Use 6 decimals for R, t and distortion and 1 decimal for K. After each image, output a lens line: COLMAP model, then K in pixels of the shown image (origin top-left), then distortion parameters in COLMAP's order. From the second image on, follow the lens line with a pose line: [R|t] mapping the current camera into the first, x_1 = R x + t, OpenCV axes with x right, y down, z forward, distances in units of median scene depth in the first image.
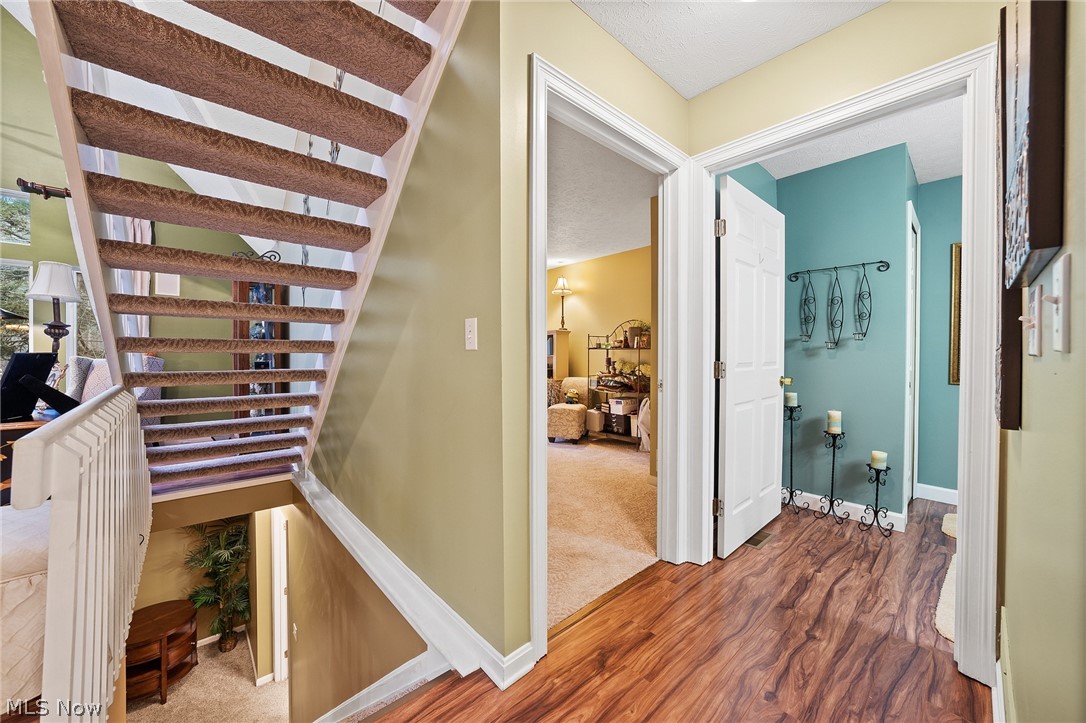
lens RADIAL K [[392.3, 0, 534.7], [0, 392.3, 359.9], [0, 0, 1]] dist [-0.002058, 0.000098]
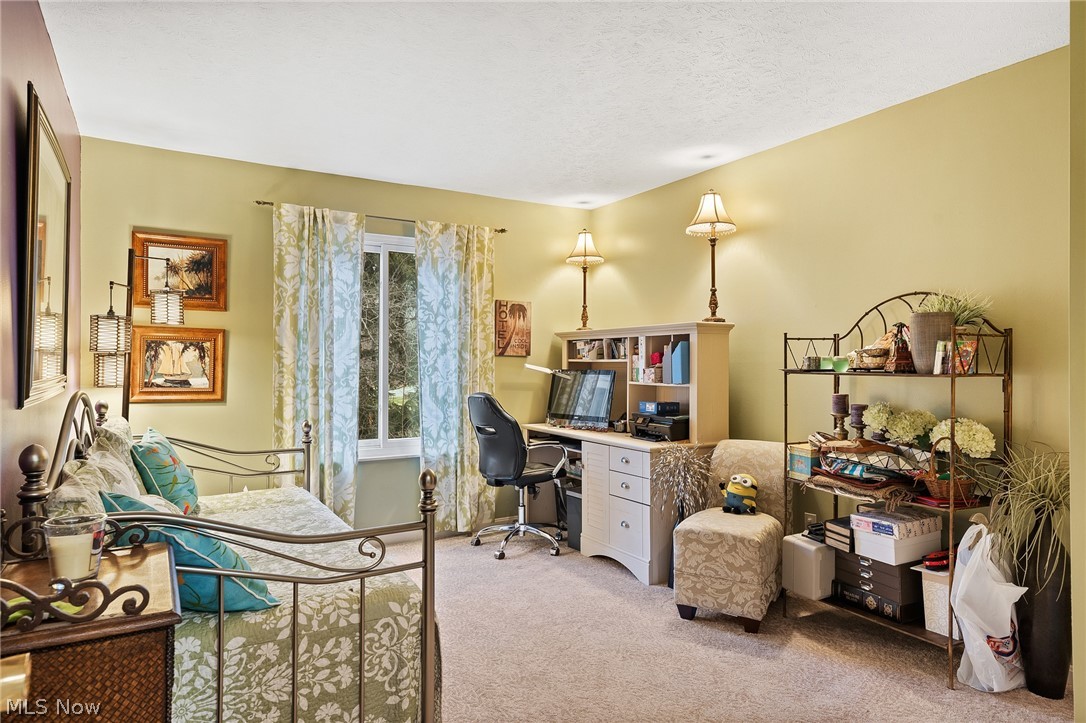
lens RADIAL K [[648.5, 0, 541.5], [0, 648.5, 358.7], [0, 0, 1]] dist [0.030860, 0.001781]
pose [[0.983608, -0.003775, -0.180279, 0.020566], [0.000793, 0.999862, -0.016605, -0.032737], [0.180317, 0.016190, 0.983475, 0.363085]]
